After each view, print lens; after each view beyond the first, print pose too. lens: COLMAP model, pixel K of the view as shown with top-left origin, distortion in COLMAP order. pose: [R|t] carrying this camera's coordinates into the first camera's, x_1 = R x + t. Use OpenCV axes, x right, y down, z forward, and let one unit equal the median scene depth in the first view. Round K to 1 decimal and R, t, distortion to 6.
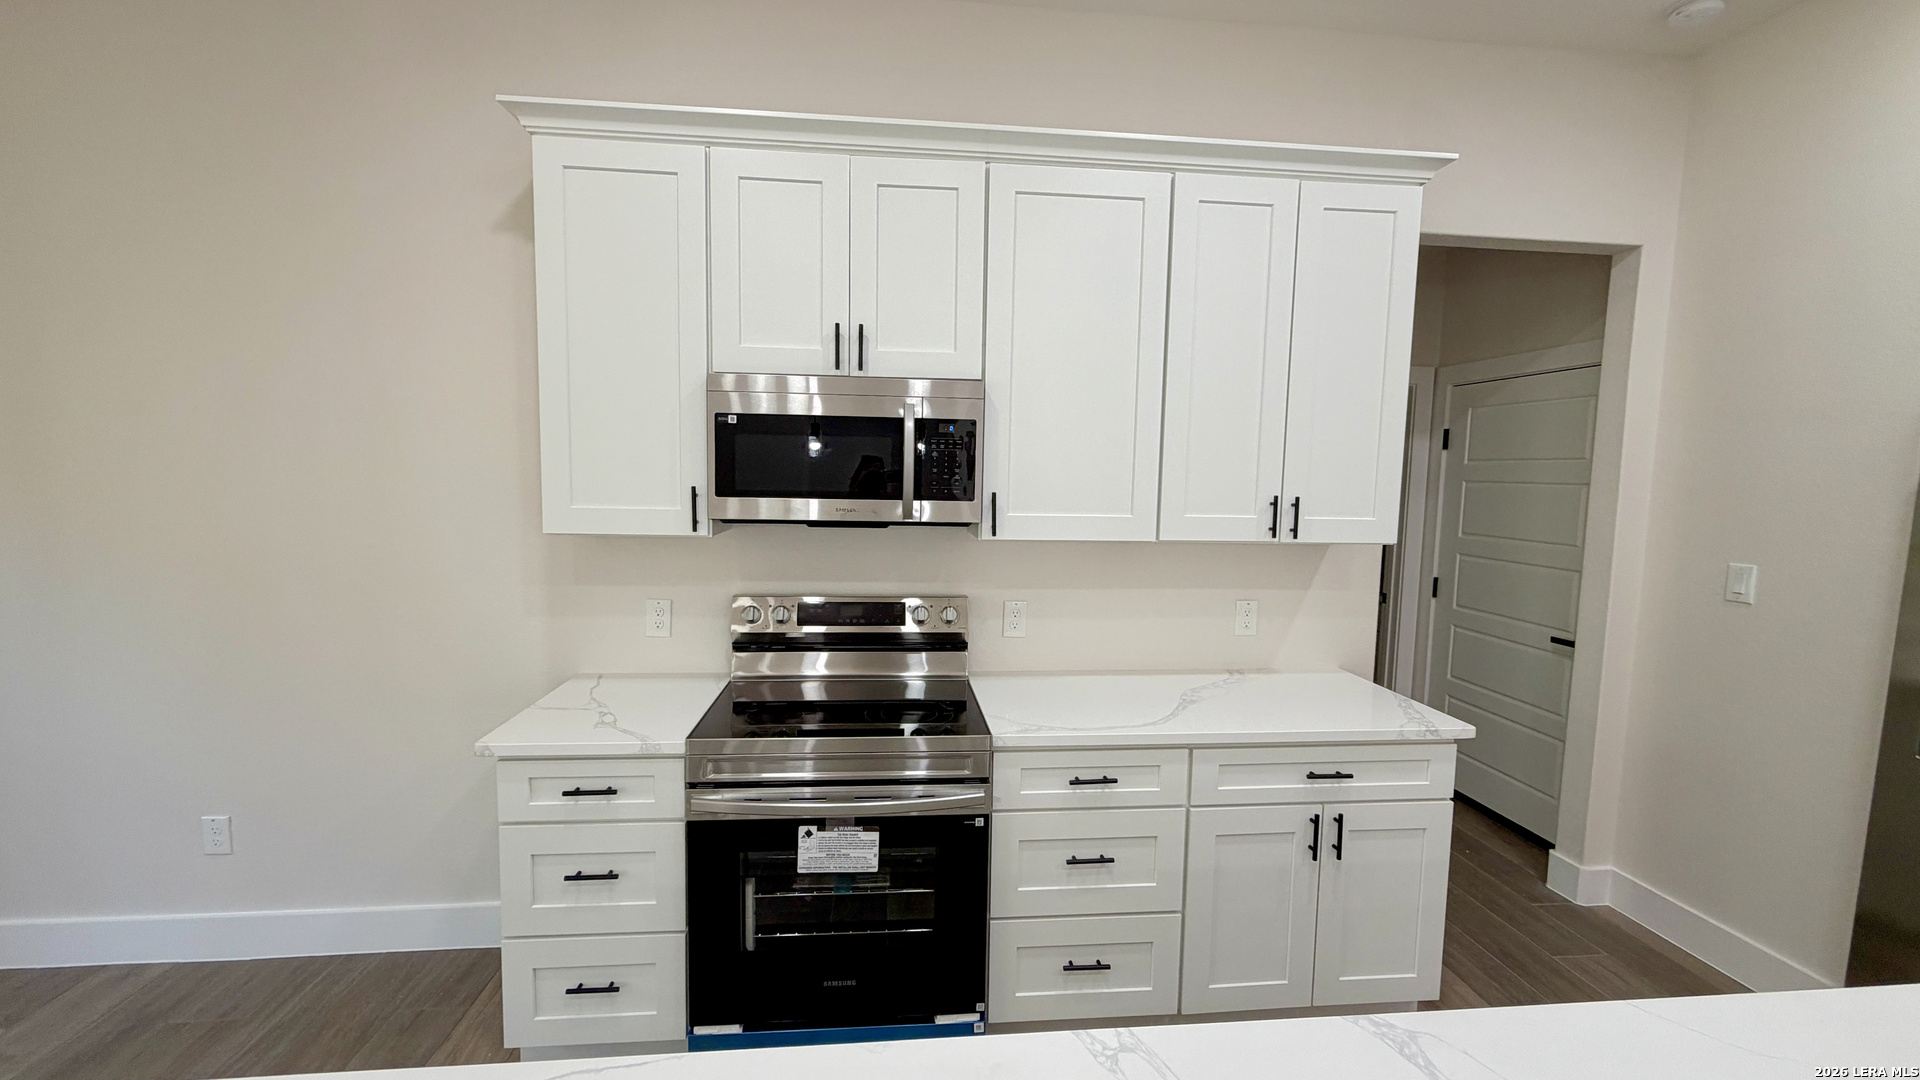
lens RADIAL K [[766.0, 0, 953.0], [0, 766.0, 542.2], [0, 0, 1]] dist [0.000781, 0.000490]
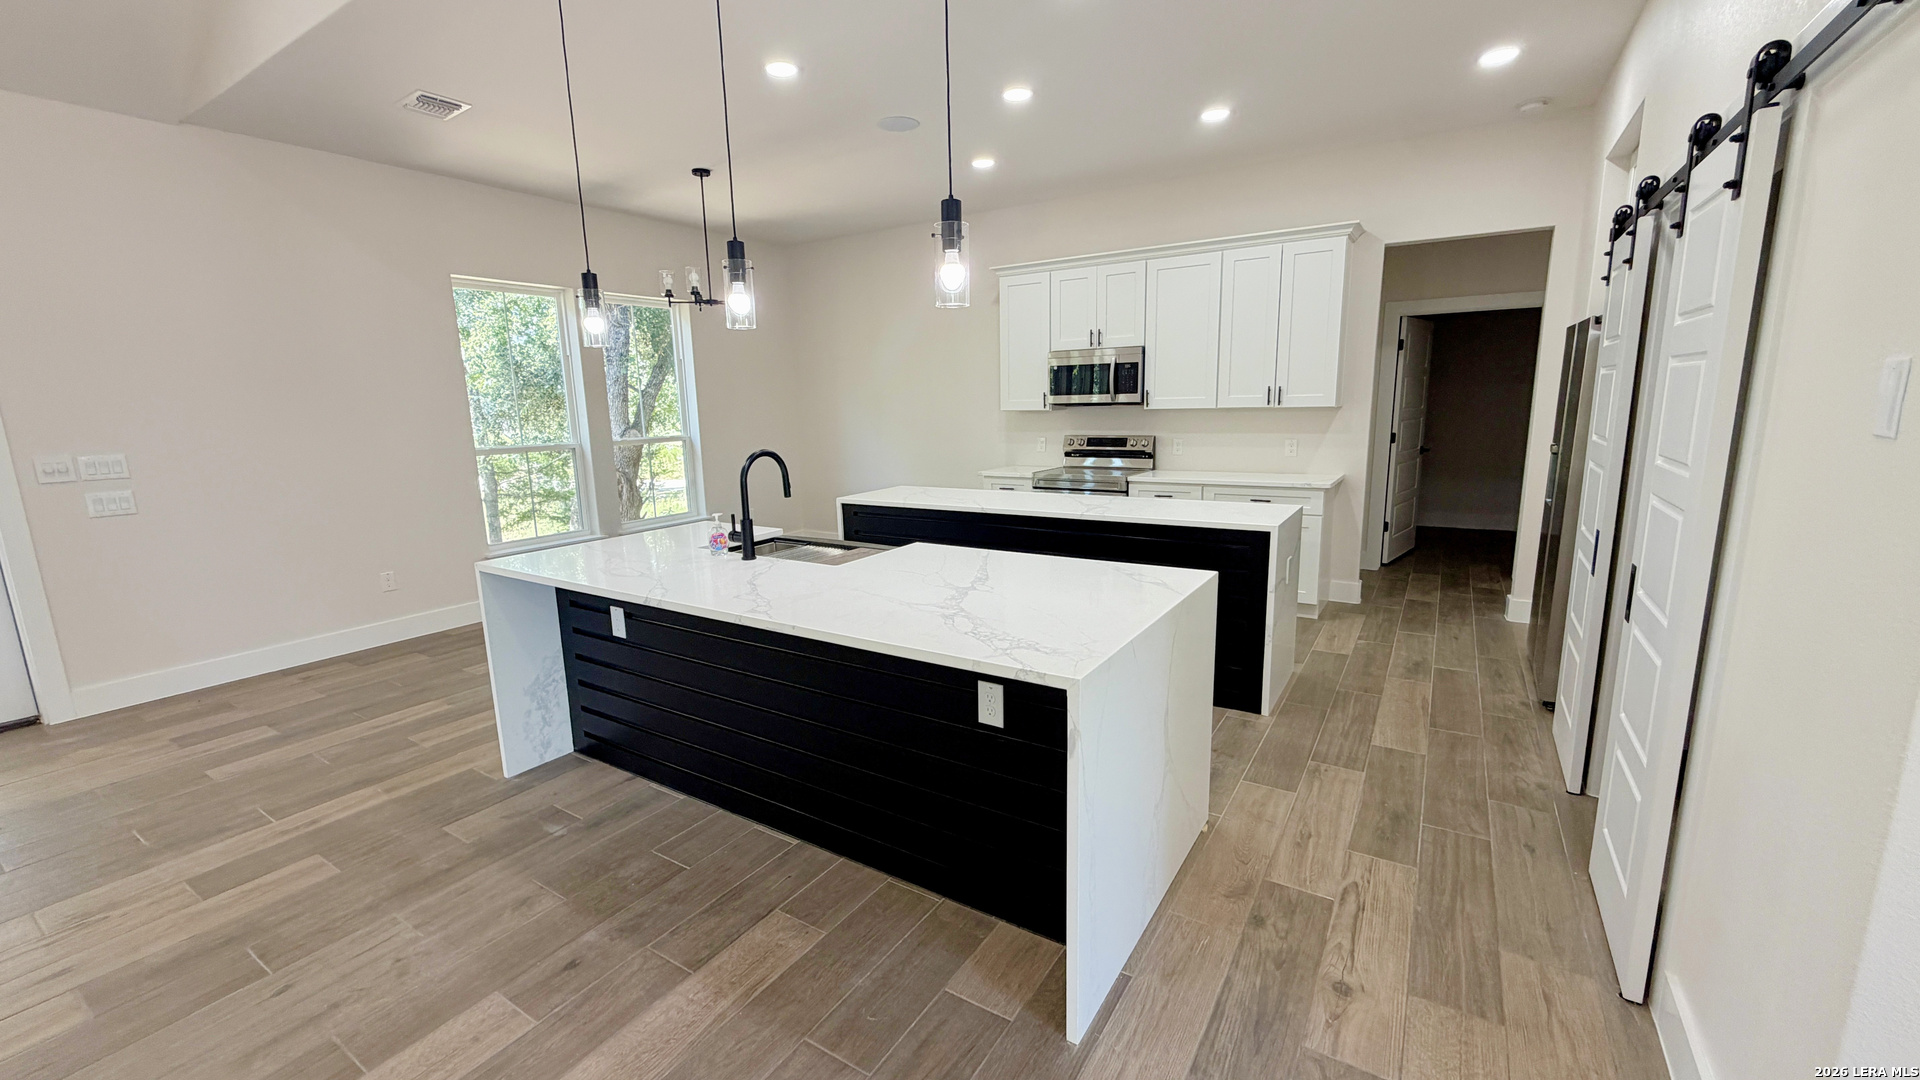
lens RADIAL K [[766.0, 0, 951.9], [0, 766.0, 541.9], [0, 0, 1]] dist [0.000781, 0.000490]
pose [[0.782975, 0.078117, -0.617129, 1.192459], [-0.017868, 0.994499, 0.103214, 0.192818], [0.621796, -0.069787, 0.780064, -1.480237]]
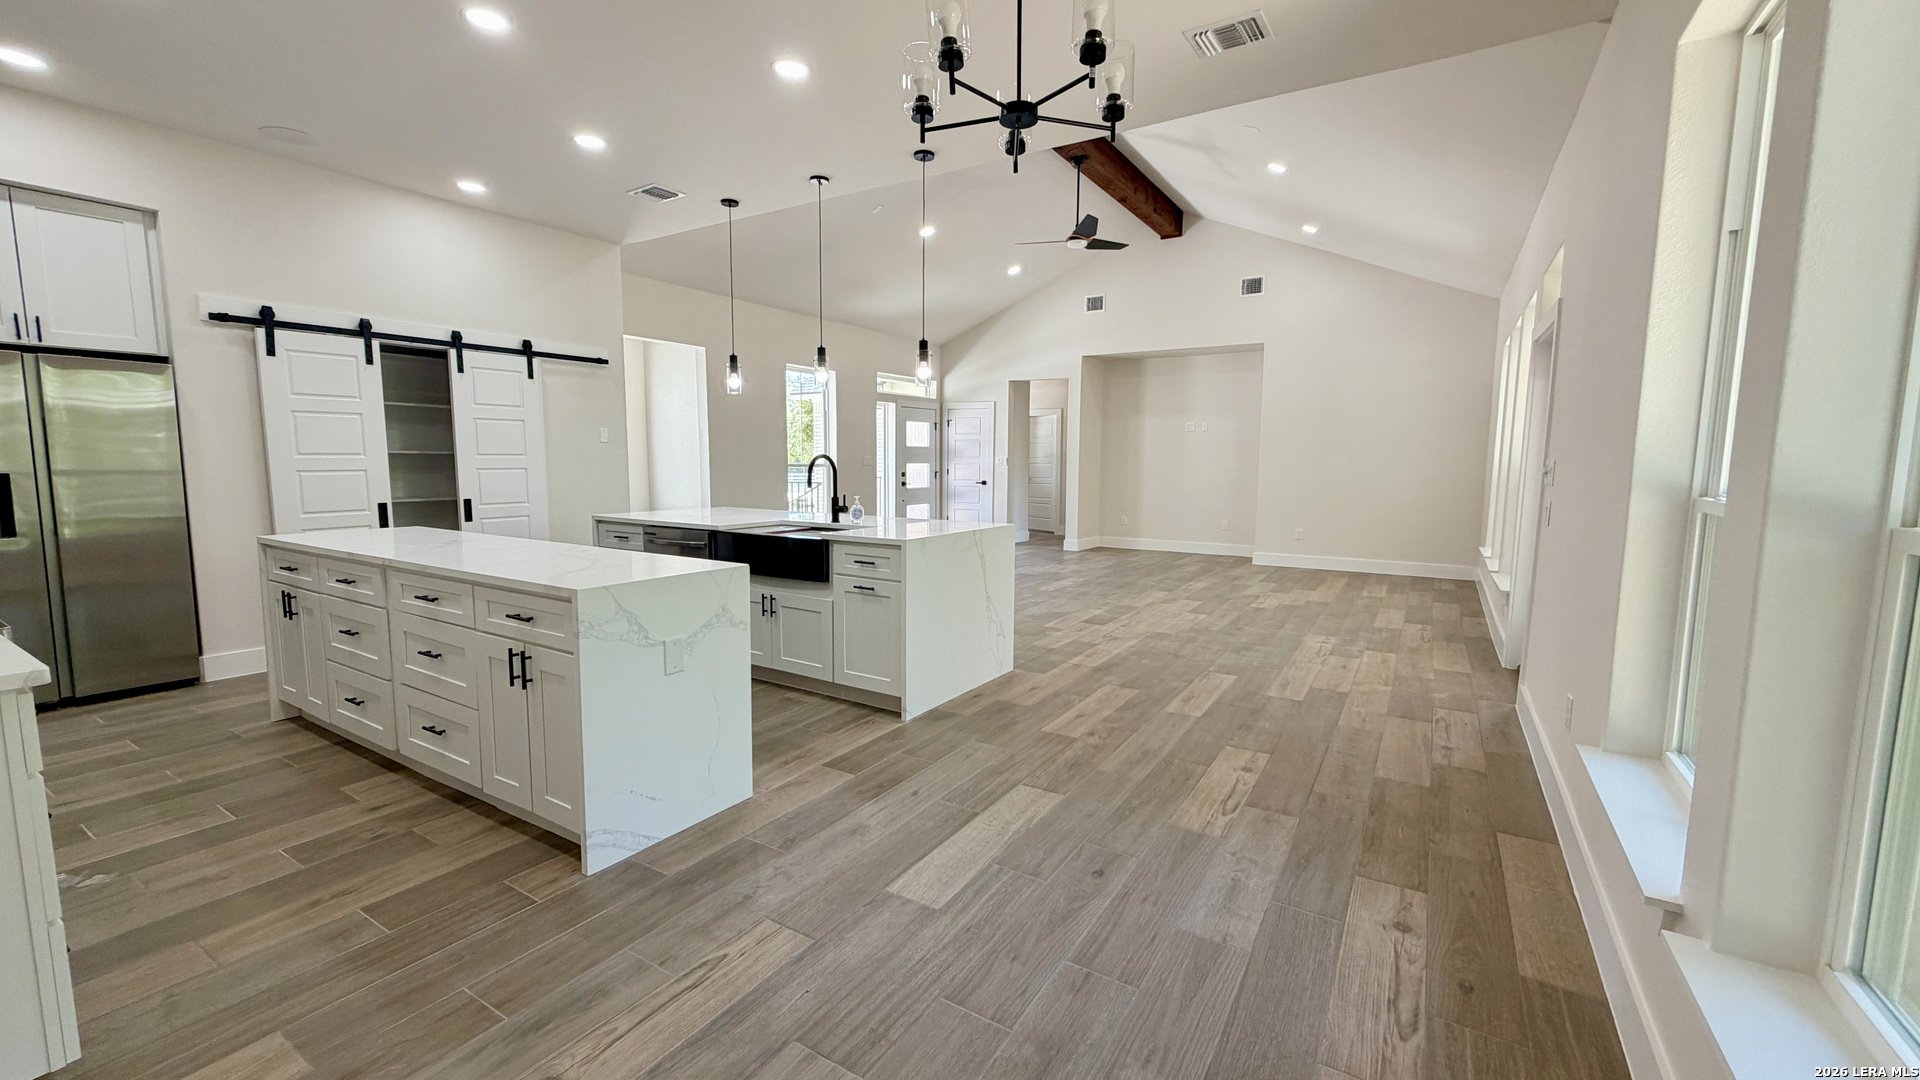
lens RADIAL K [[766.0, 0, 953.2], [0, 766.0, 540.0], [0, 0, 1]] dist [0.000781, 0.000490]
pose [[-0.791904, -0.090005, 0.603976, -1.545525], [0.033638, 0.981146, 0.190317, 0.016896], [-0.609718, 0.171030, -0.773946, 0.873991]]
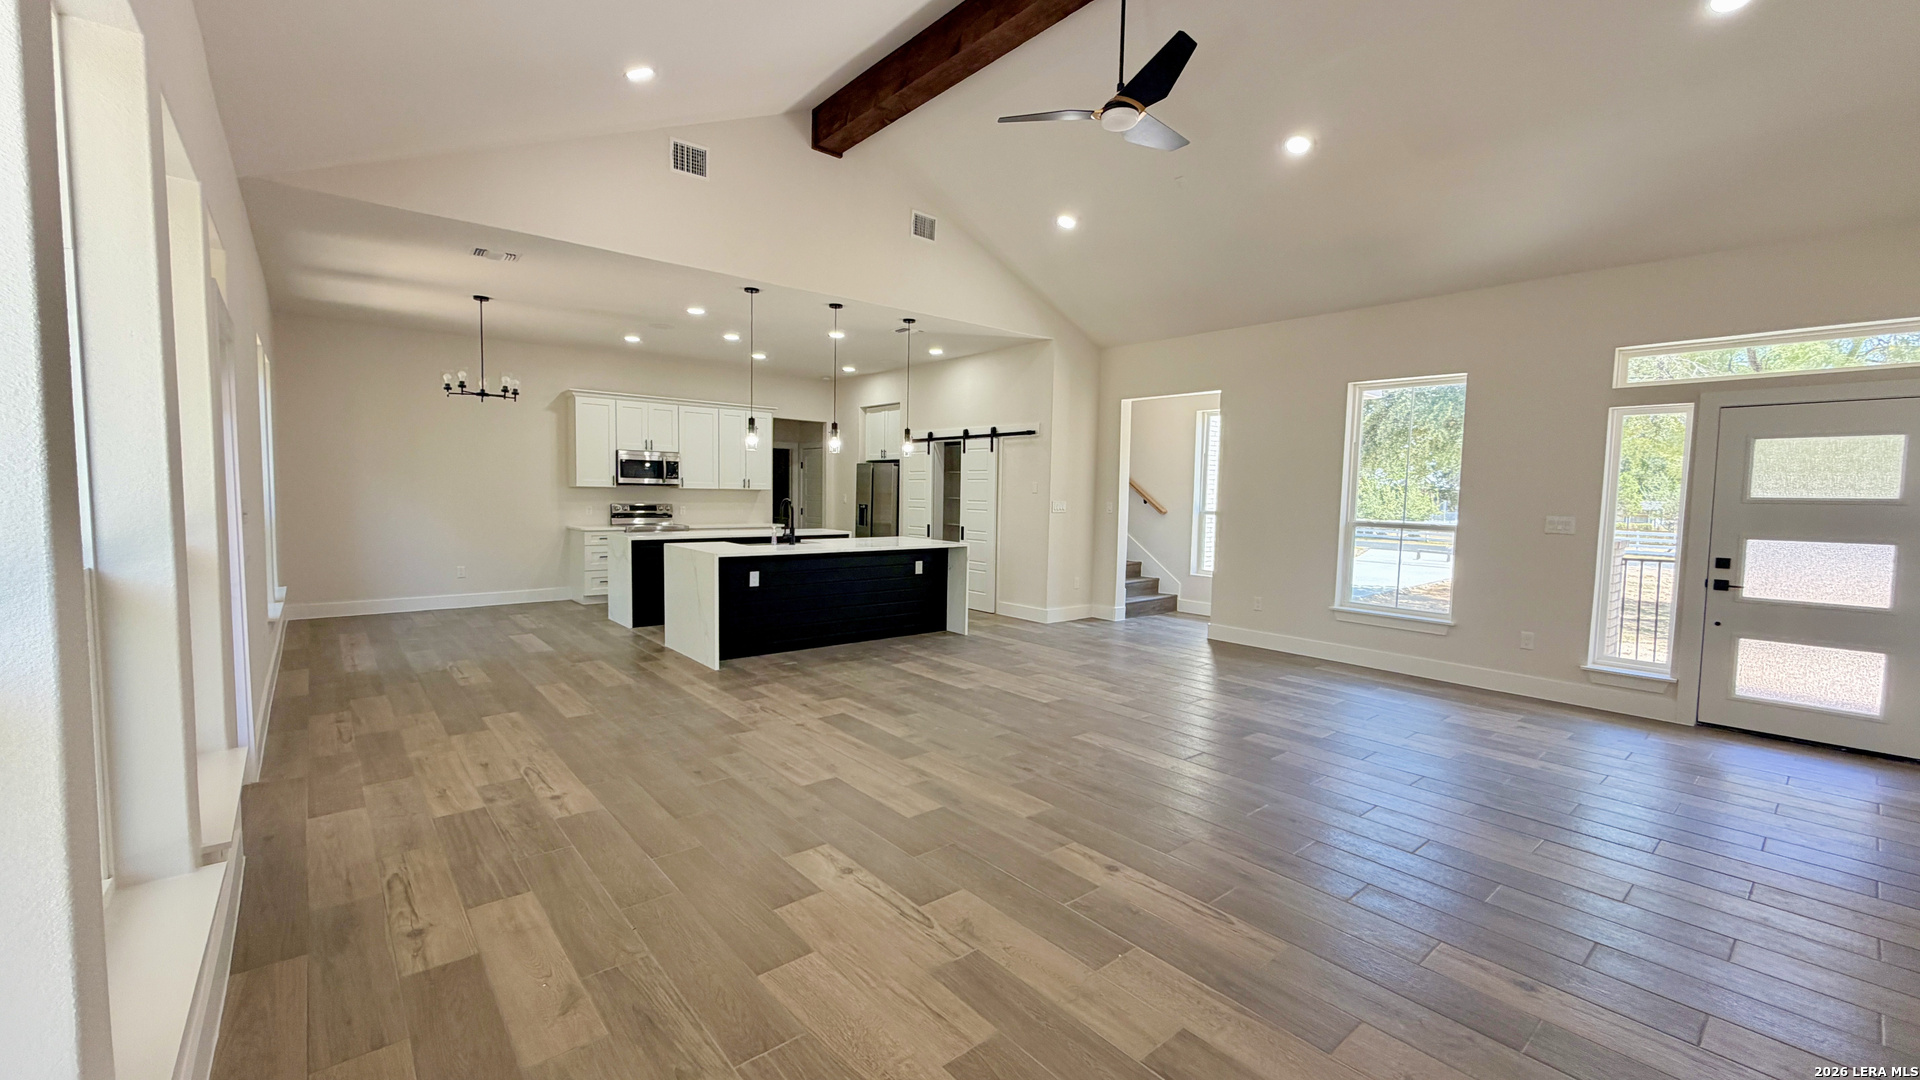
lens RADIAL K [[766.0, 0, 951.9], [0, 766.0, 543.8], [0, 0, 1]] dist [0.000781, 0.000490]
pose [[0.826764, -0.042697, 0.560926, -1.201622], [0.048521, 0.998812, 0.004512, 0.387926], [-0.560453, 0.023486, 0.827853, -3.673977]]
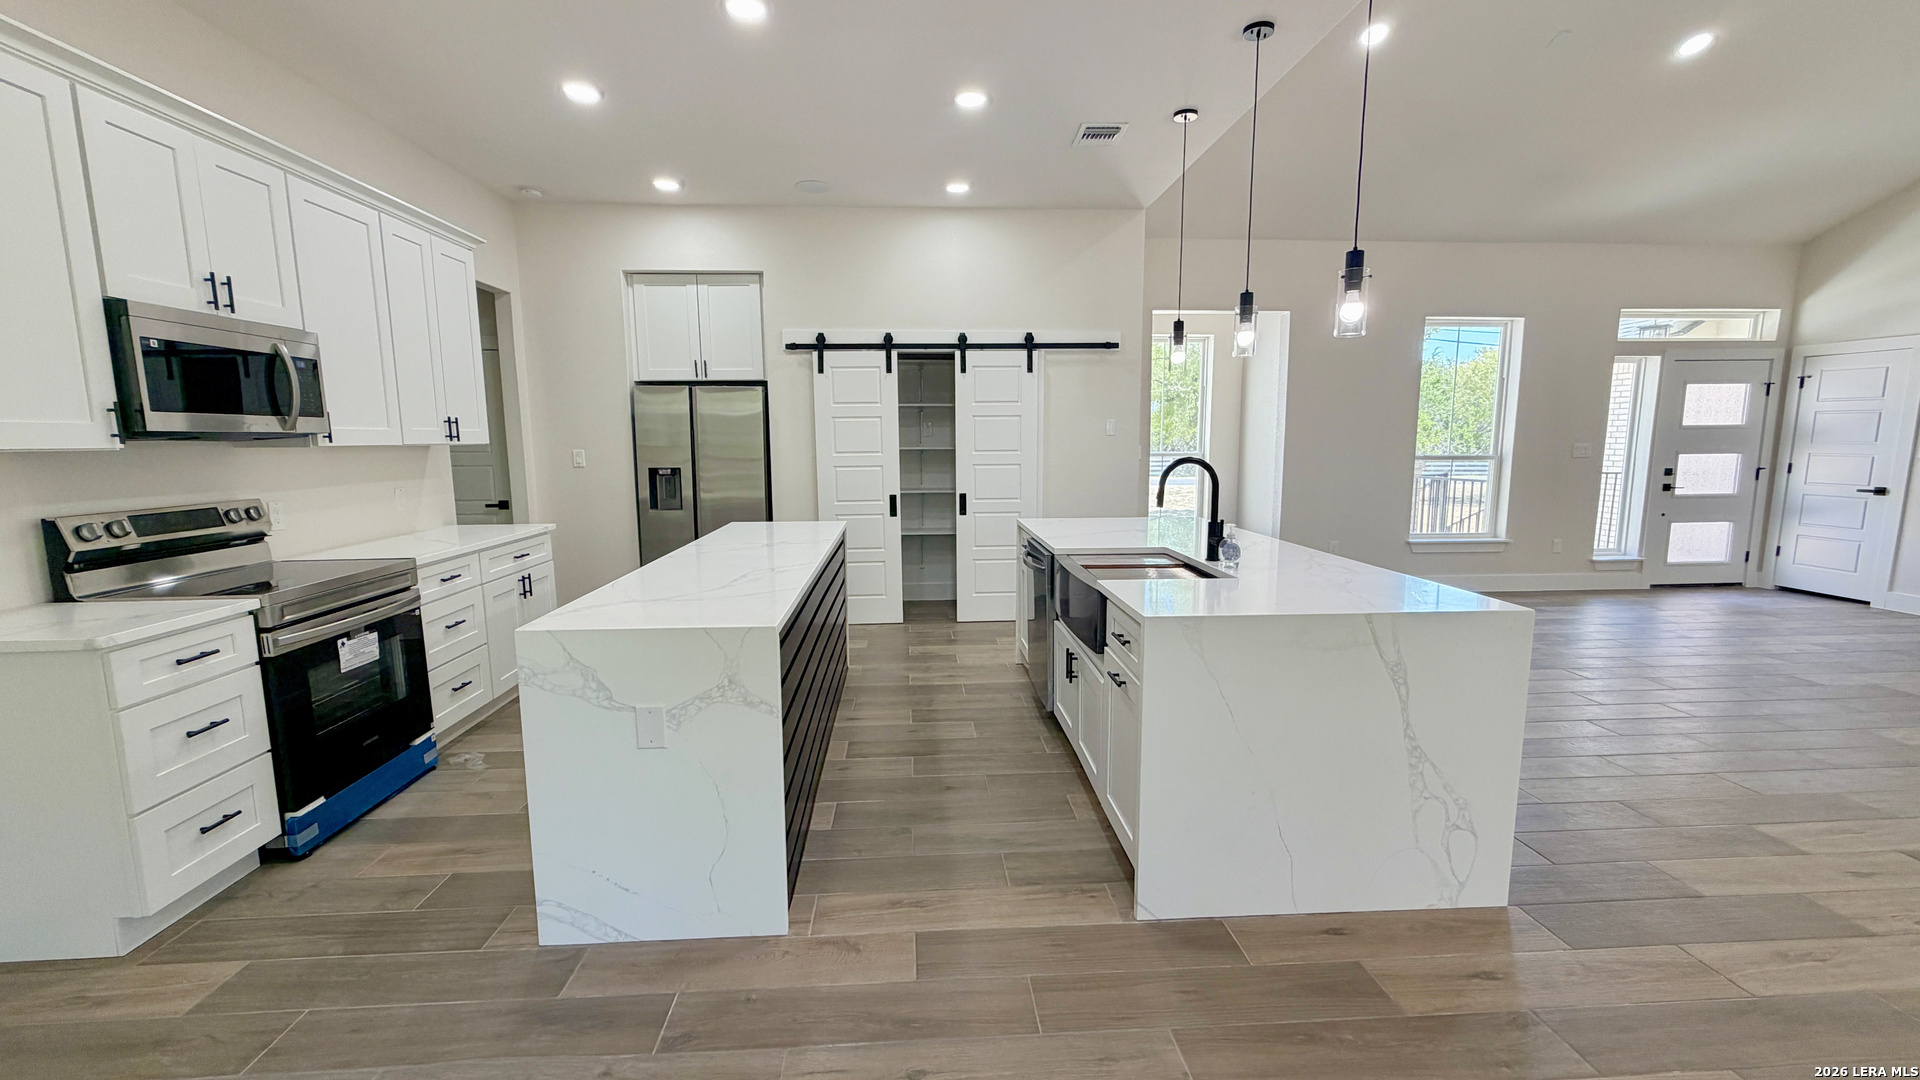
lens RADIAL K [[766.0, 0, 954.3], [0, 766.0, 541.7], [0, 0, 1]] dist [0.000781, 0.000490]
pose [[0.034612, -0.154168, 0.987438, -1.384630], [0.098335, 0.983761, 0.150147, 0.075143], [-0.994551, 0.091903, 0.049210, -0.217997]]
